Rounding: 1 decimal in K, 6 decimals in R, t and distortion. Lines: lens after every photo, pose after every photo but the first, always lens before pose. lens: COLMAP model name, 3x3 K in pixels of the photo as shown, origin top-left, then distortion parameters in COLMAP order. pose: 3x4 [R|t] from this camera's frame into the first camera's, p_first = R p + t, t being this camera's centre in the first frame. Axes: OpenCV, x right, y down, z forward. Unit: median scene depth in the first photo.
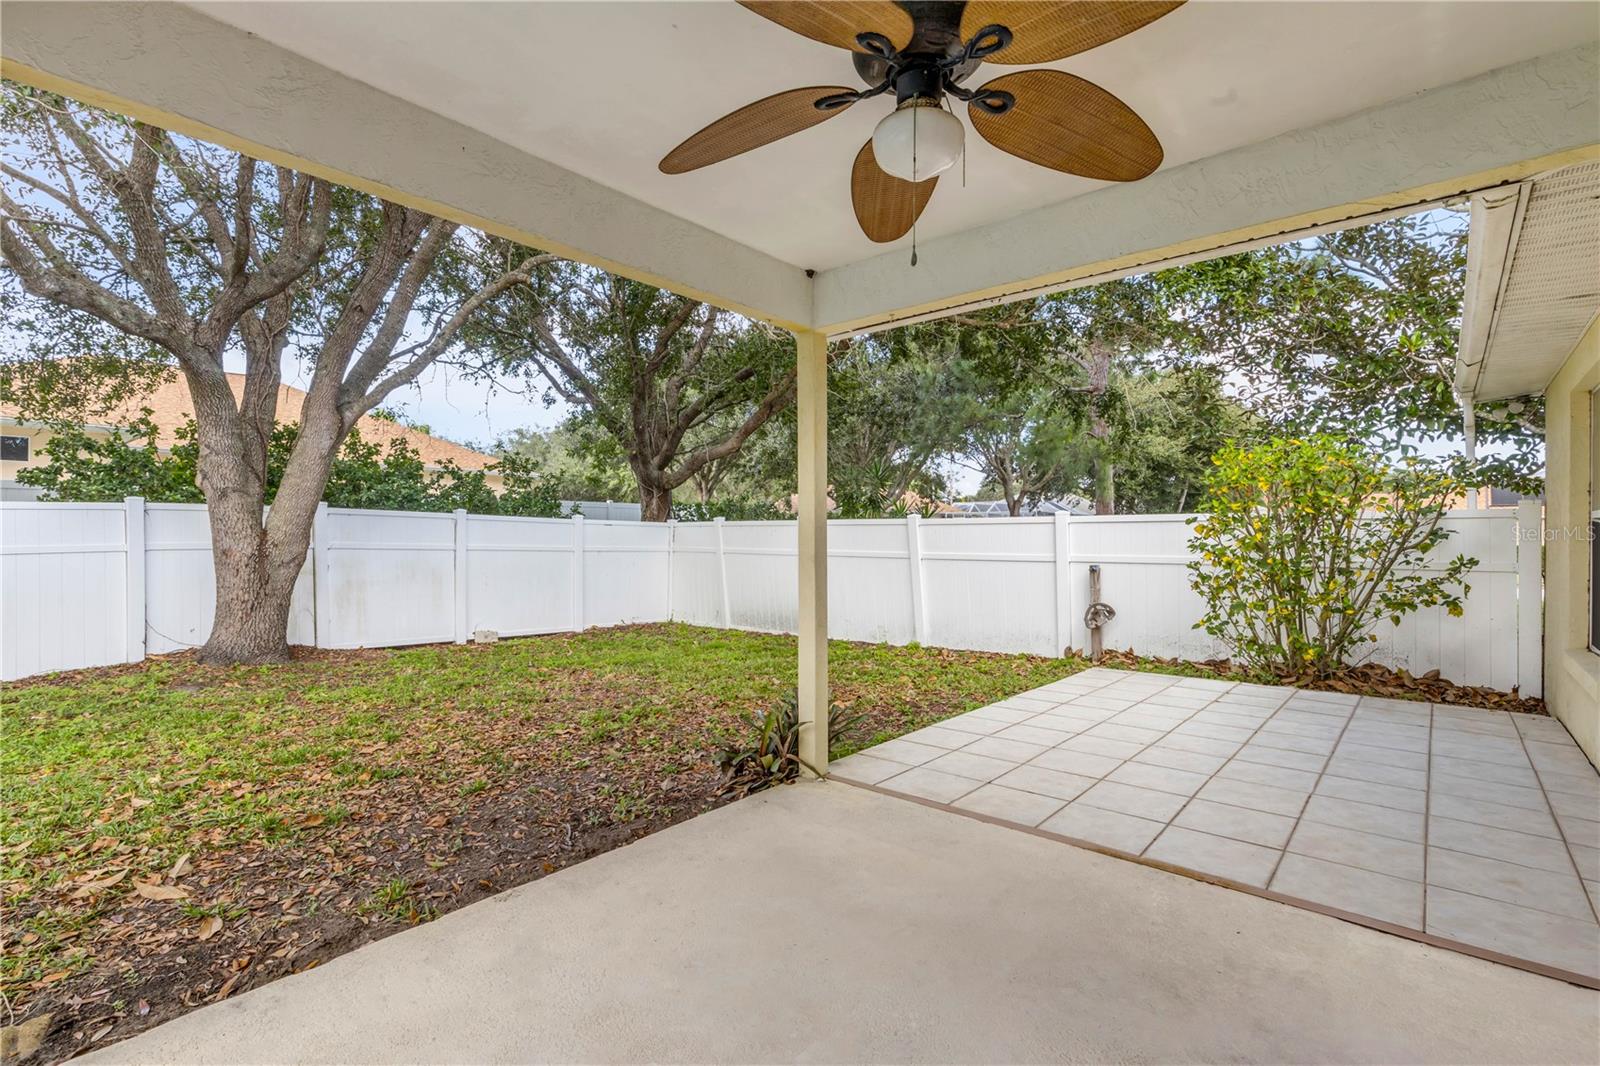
lens RADIAL K [[720.7, 0, 797.3], [0, 720.7, 537.3], [0, 0, 1]] dist [0.002353, 0.000393]
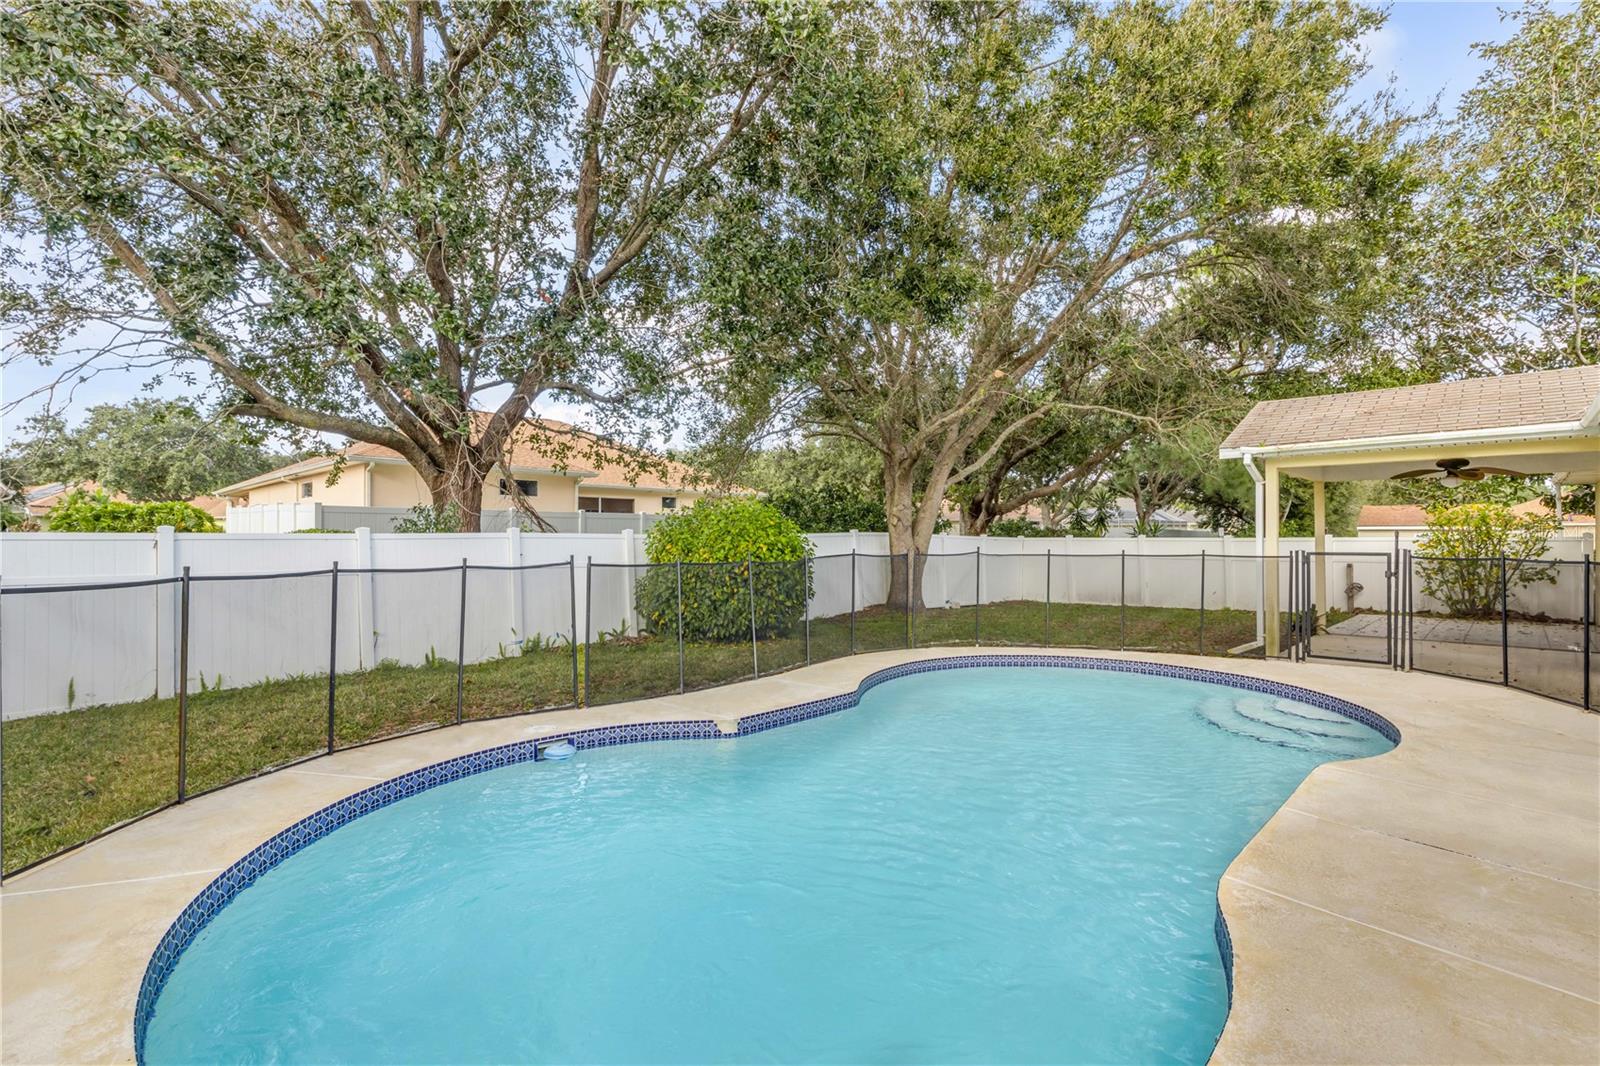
lens RADIAL K [[720.7, 0, 798.1], [0, 720.7, 538.1], [0, 0, 1]] dist [0.002353, 0.000393]
pose [[0.998356, -0.001052, -0.057311, -0.940437], [0.000880, 0.999995, -0.003023, -0.023527], [0.057314, 0.002968, 0.998352, -0.995627]]
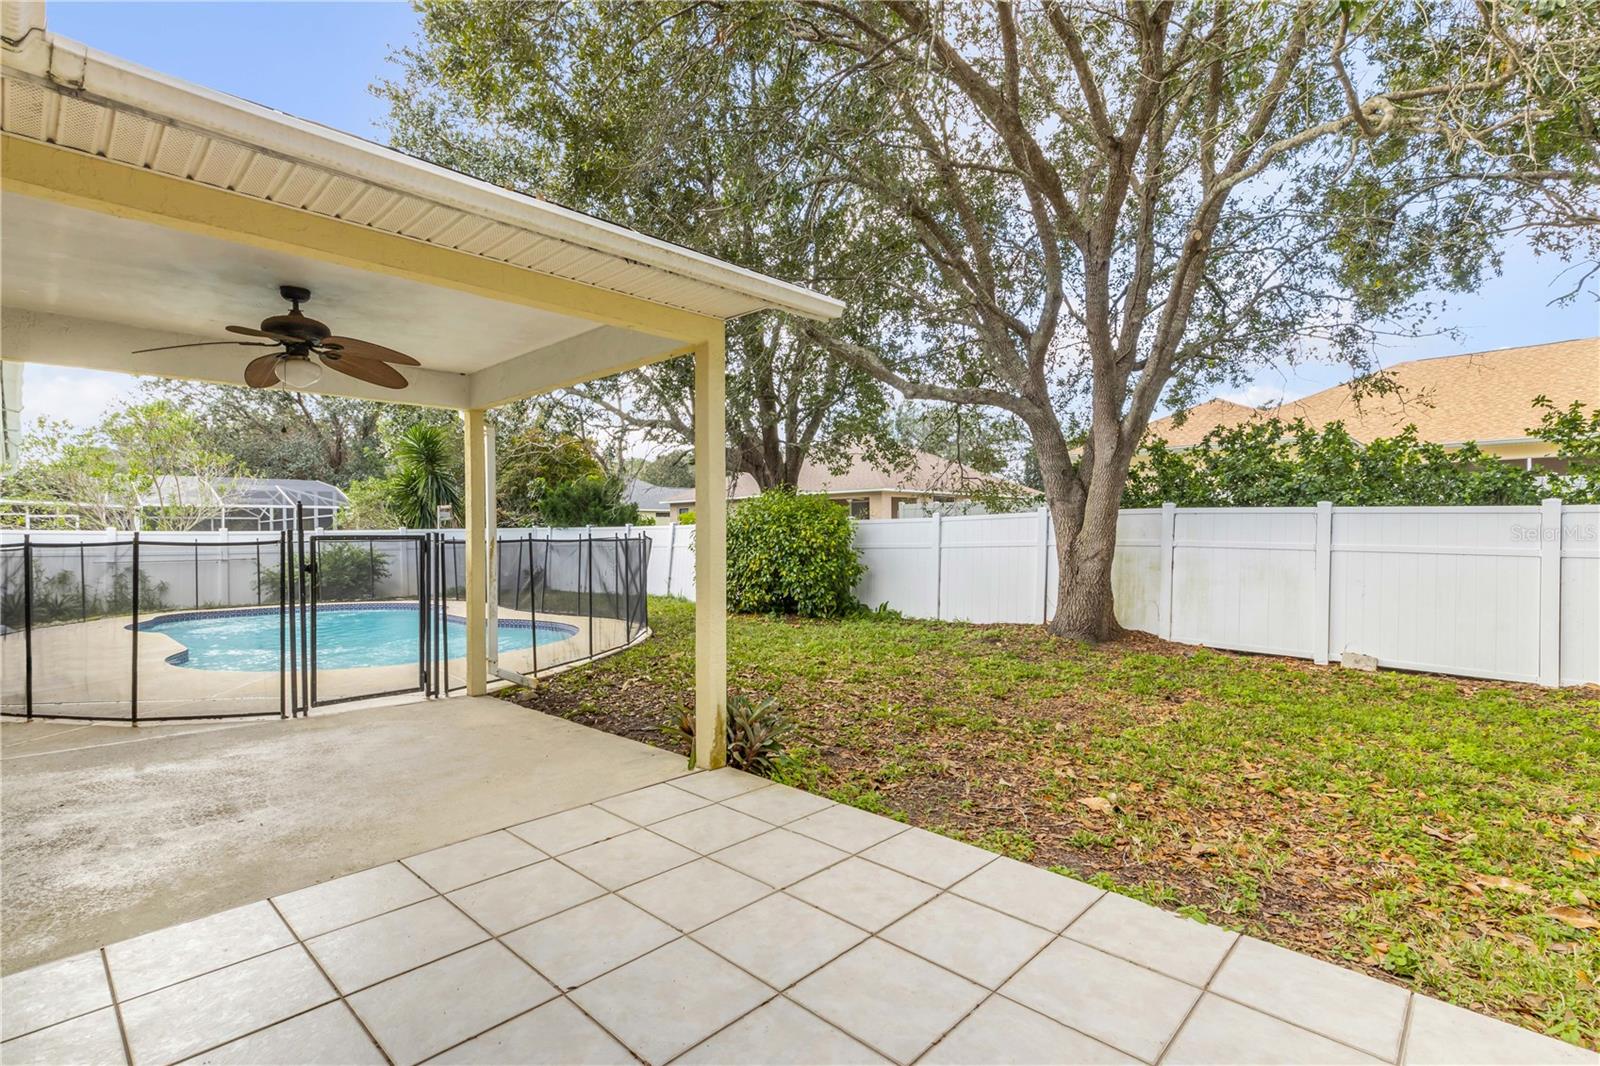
lens RADIAL K [[720.7, 0, 805.6], [0, 720.7, 540.4], [0, 0, 1]] dist [0.002353, 0.000393]
pose [[-0.005649, 0.000043, -0.999984, 0.925046], [-0.000906, 1.000000, 0.000048, 0.014392], [0.999984, 0.000906, -0.005649, 1.021143]]
